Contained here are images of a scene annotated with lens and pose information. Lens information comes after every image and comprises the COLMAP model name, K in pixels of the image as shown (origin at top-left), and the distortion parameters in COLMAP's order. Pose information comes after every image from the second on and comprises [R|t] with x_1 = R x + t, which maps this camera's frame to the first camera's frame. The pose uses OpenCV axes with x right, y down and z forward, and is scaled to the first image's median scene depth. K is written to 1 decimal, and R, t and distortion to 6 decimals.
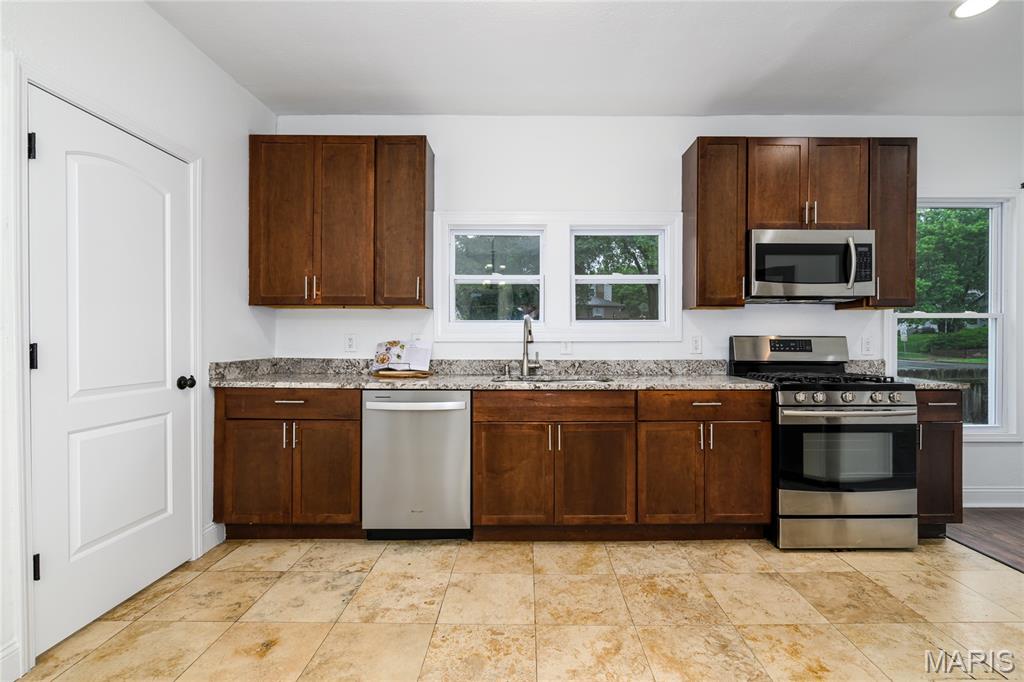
lens RADIAL K [[475.7, 0, 512.0], [0, 475.7, 341.0], [0, 0, 1]] dist [0.002674, 0.000561]
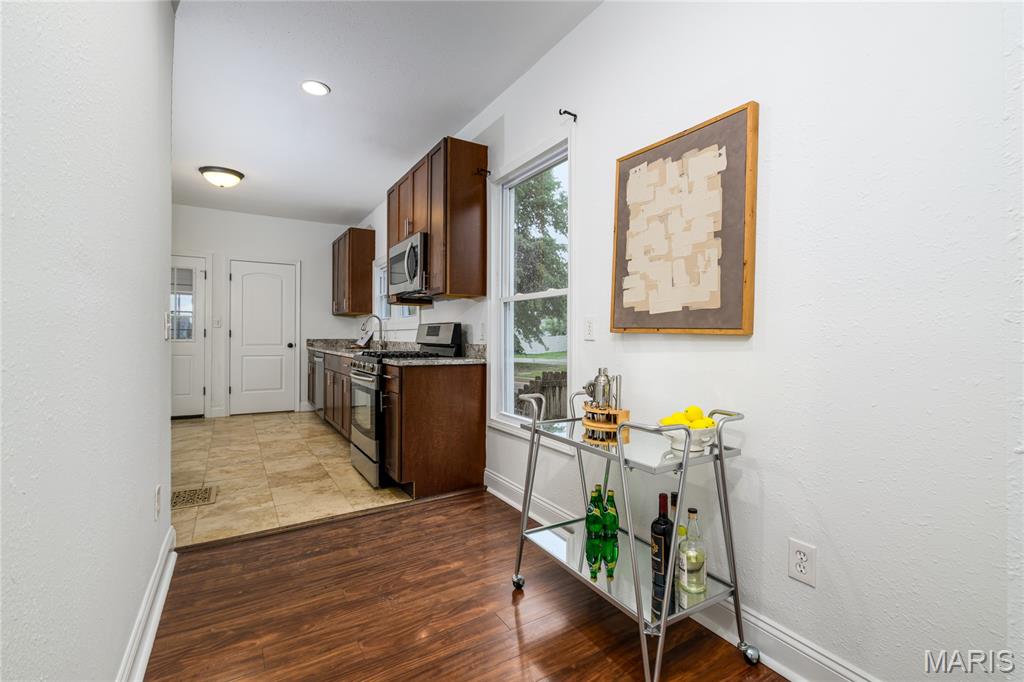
lens RADIAL K [[455.6, 0, 512.0], [0, 455.6, 341.0], [0, 0, 1]] dist [0.000331, 0.000059]
pose [[0.508668, 0.007516, -0.860930, 2.249889], [-0.006672, 0.999966, 0.004788, 0.038564], [0.860937, 0.003309, 0.508701, 0.754190]]
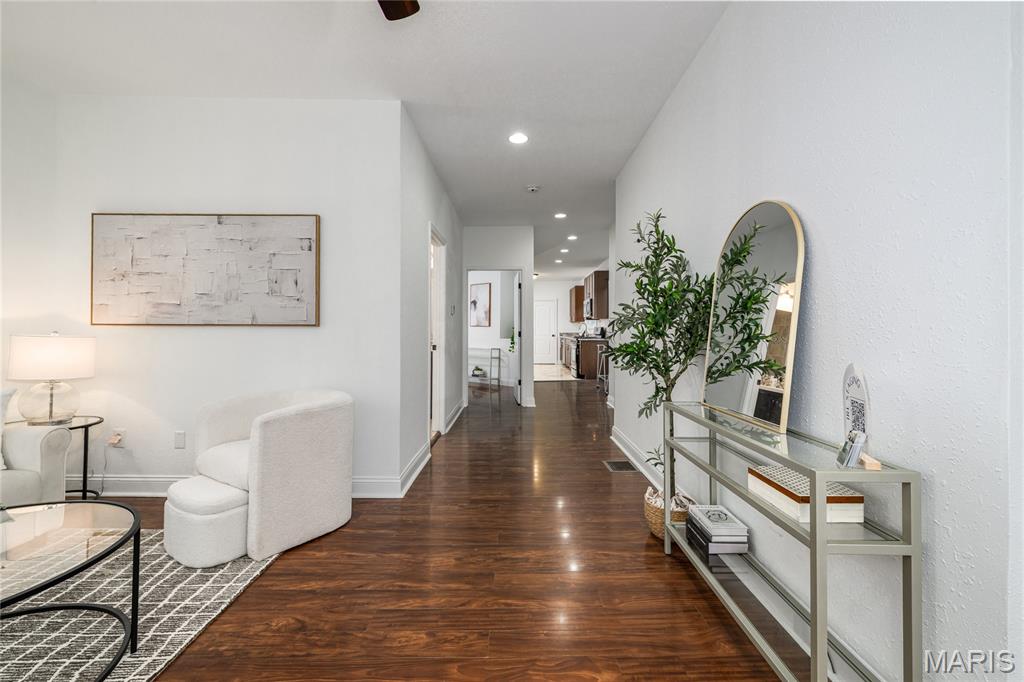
lens RADIAL K [[413.1, 0, 516.7], [0, 413.1, 329.5], [0, 0, 1]] dist [0.000041, 0.000126]
pose [[-0.010405, -0.004926, -0.999934, 4.874880], [-0.002560, 0.999985, -0.004900, 0.033241], [0.999943, 0.002509, -0.010417, 0.561732]]
